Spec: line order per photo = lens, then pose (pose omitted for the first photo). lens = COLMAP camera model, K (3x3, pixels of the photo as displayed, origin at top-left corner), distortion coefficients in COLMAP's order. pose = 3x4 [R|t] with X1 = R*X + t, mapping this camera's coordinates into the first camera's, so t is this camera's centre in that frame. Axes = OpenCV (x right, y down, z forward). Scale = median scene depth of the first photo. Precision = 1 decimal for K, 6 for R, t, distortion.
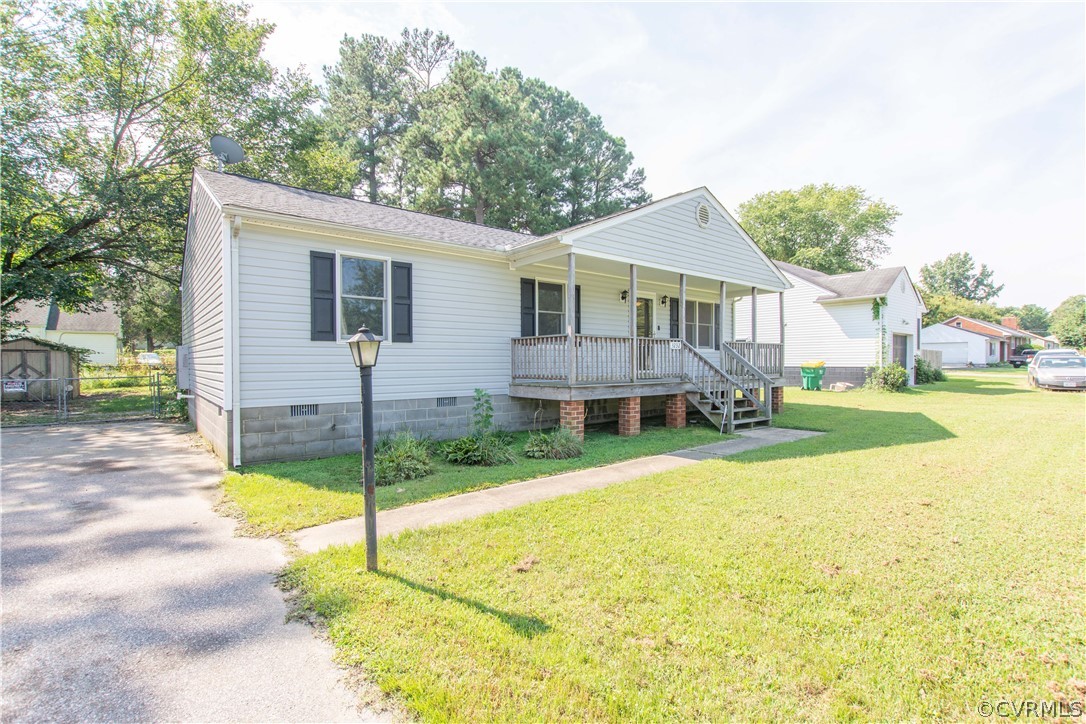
lens RADIAL K [[497.4, 0, 545.1], [0, 497.4, 365.5], [0, 0, 1]] dist [0.002103, 0.000284]
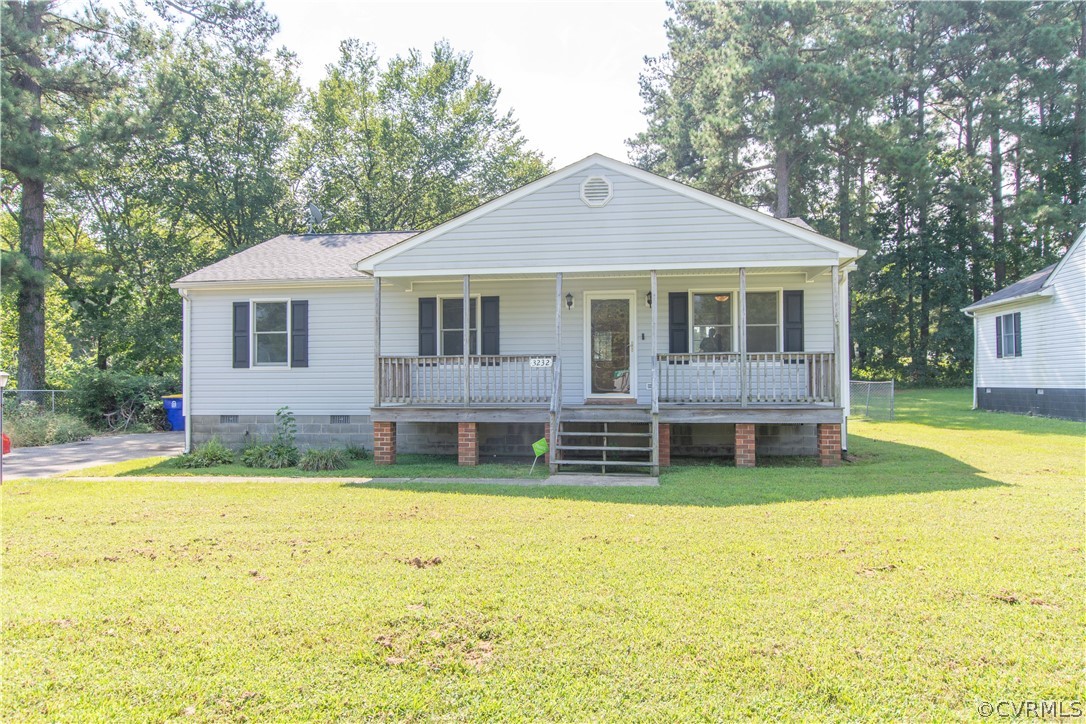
lens RADIAL K [[729.4, 0, 543.2], [0, 729.4, 364.8], [0, 0, 1]] dist [-0.000156, 0.000048]
pose [[0.679380, -0.018590, -0.733551, 1.425798], [-0.002675, 0.999610, -0.027810, -0.005136], [0.733782, 0.020856, 0.679065, 0.244248]]
